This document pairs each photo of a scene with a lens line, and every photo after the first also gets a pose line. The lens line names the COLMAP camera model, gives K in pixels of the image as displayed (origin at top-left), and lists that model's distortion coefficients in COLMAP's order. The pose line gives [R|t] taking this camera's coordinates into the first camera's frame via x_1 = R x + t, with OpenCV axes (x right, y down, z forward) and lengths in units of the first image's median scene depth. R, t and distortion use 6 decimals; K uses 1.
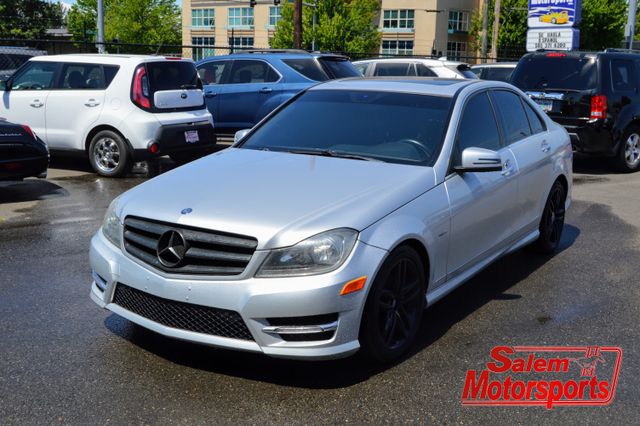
lens RADIAL K [[720.5, 0, 294.6], [0, 720.5, 212.2], [0, 0, 1]] dist [-0.004906, 0.009635]
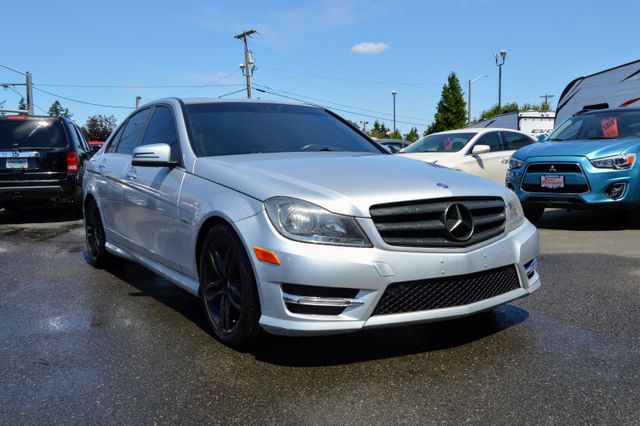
lens RADIAL K [[604.1, 0, 320.0], [0, 604.1, 213.0], [0, 0, 1]] dist [-0.001002, -0.000243]
pose [[0.423828, -0.110975, 0.898918, -0.897459], [0.207151, 0.978037, 0.023073, -0.016410], [-0.881736, 0.176432, 0.437508, 0.748241]]
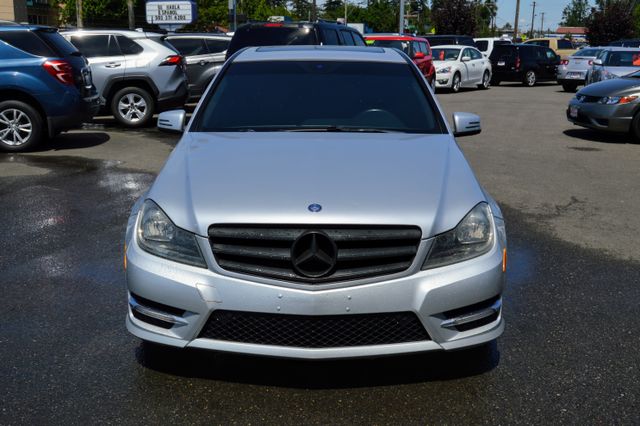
lens RADIAL K [[720.5, 0, 294.6], [0, 720.5, 212.2], [0, 0, 1]] dist [-0.004906, 0.009635]
pose [[0.849050, -0.135521, 0.510634, -0.559271], [0.117402, 0.990771, 0.067741, -0.052311], [-0.515102, 0.002434, 0.857125, 0.277468]]
